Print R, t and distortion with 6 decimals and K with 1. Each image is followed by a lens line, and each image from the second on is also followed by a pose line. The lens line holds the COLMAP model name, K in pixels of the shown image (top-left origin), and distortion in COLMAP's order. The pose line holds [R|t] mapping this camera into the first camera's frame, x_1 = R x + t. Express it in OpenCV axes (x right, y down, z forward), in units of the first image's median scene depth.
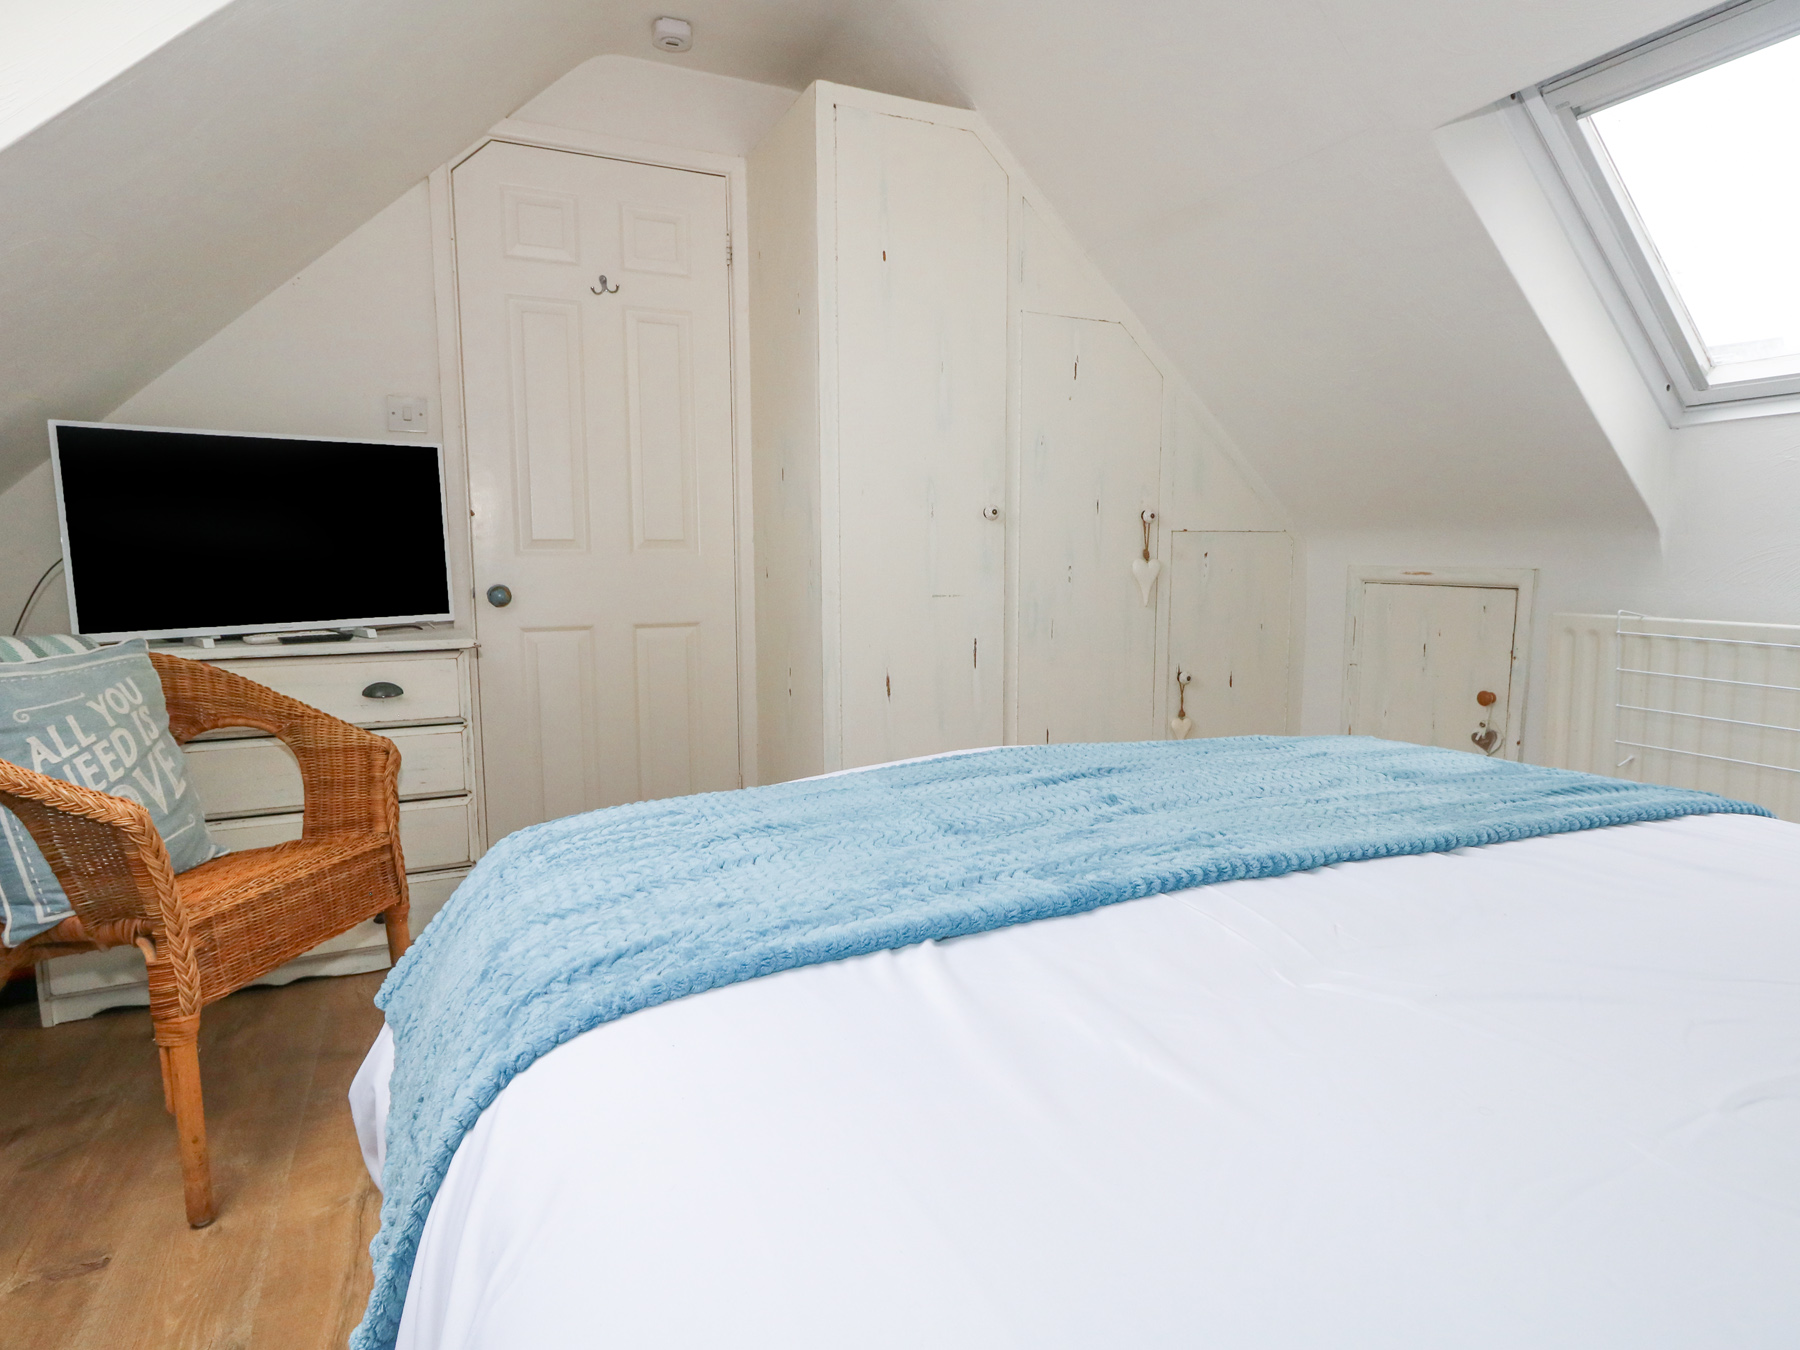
lens RADIAL K [[1015.2, 0, 916.4], [0, 1015.2, 662.0], [0, 0, 1]] dist [0.000363, -0.002151]
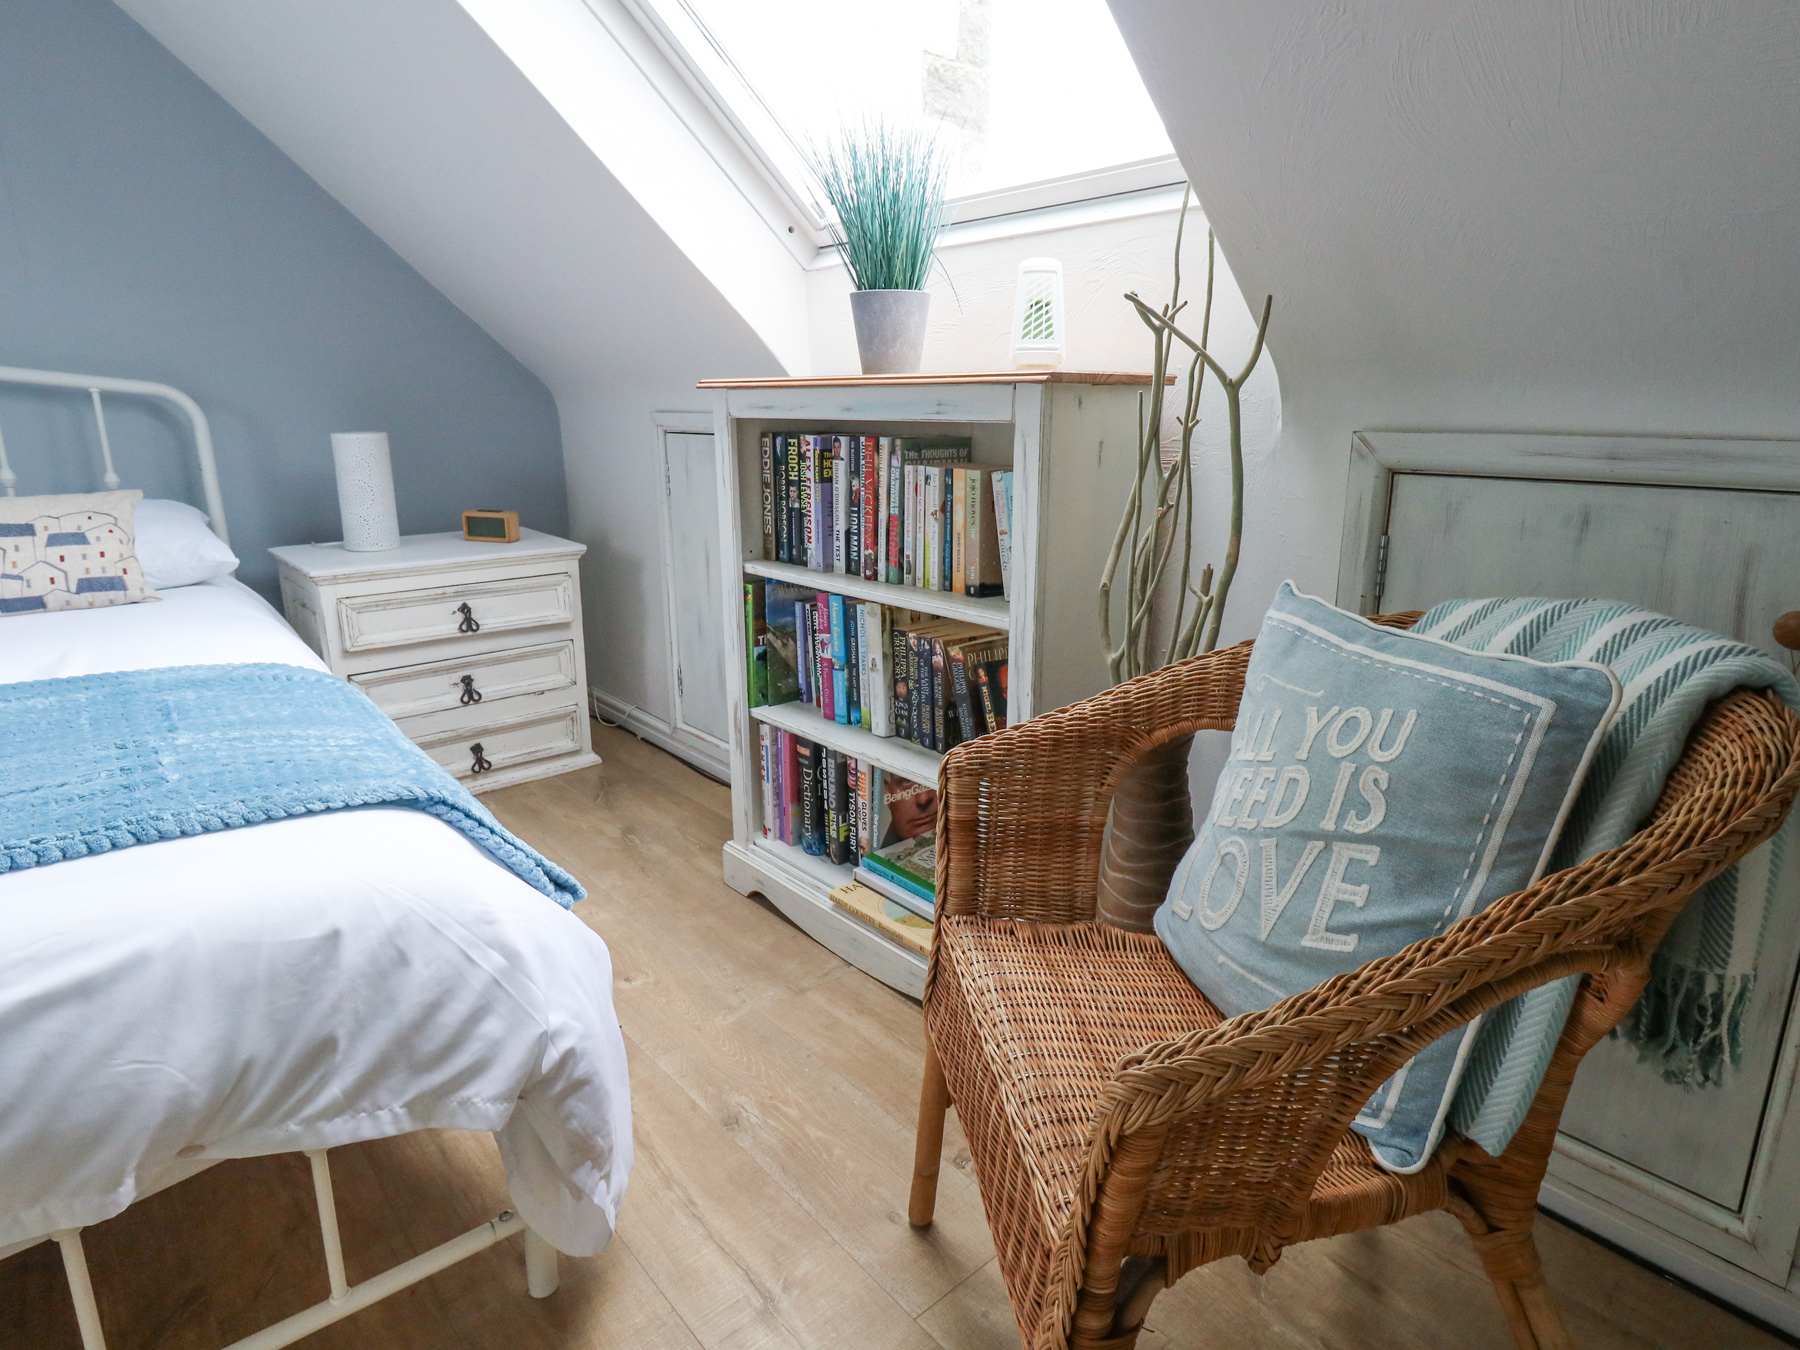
lens RADIAL K [[1015.2, 0, 916.4], [0, 1015.2, 662.0], [0, 0, 1]] dist [0.000363, -0.002151]
pose [[-0.958922, 0.073875, -0.273880, -0.410004], [-0.028710, 0.935260, 0.352794, -0.167700], [0.282212, 0.346165, -0.894721, 1.331431]]
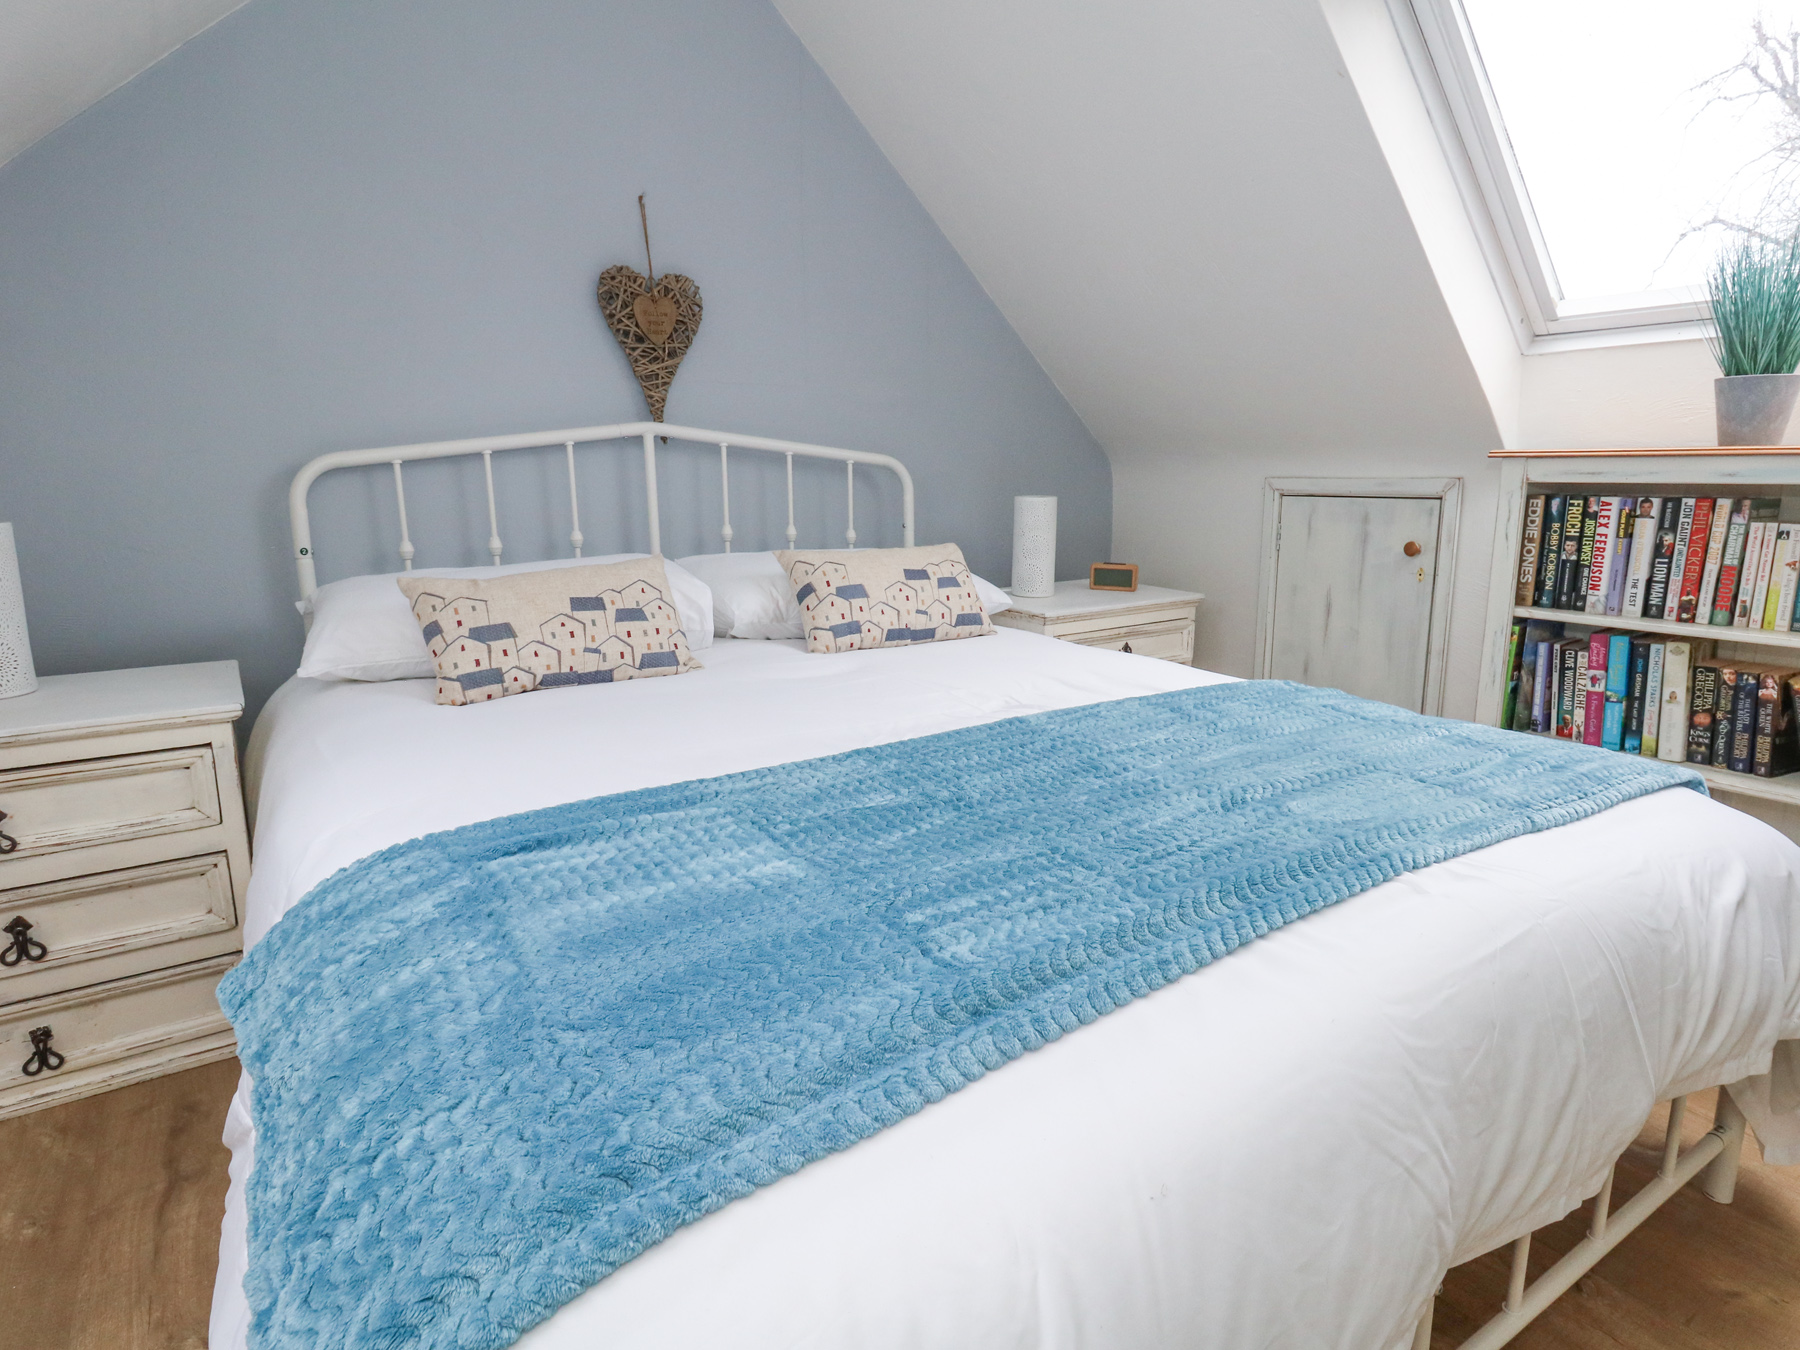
lens RADIAL K [[1001.5, 0, 919.8], [0, 1001.5, 661.8], [0, 0, 1]] dist [-0.001298, -0.001289]
pose [[-0.984343, 0.042607, -0.171038, 0.408713], [-0.010734, 0.954056, 0.299436, -0.174277], [0.175937, 0.296583, -0.938661, 1.312630]]
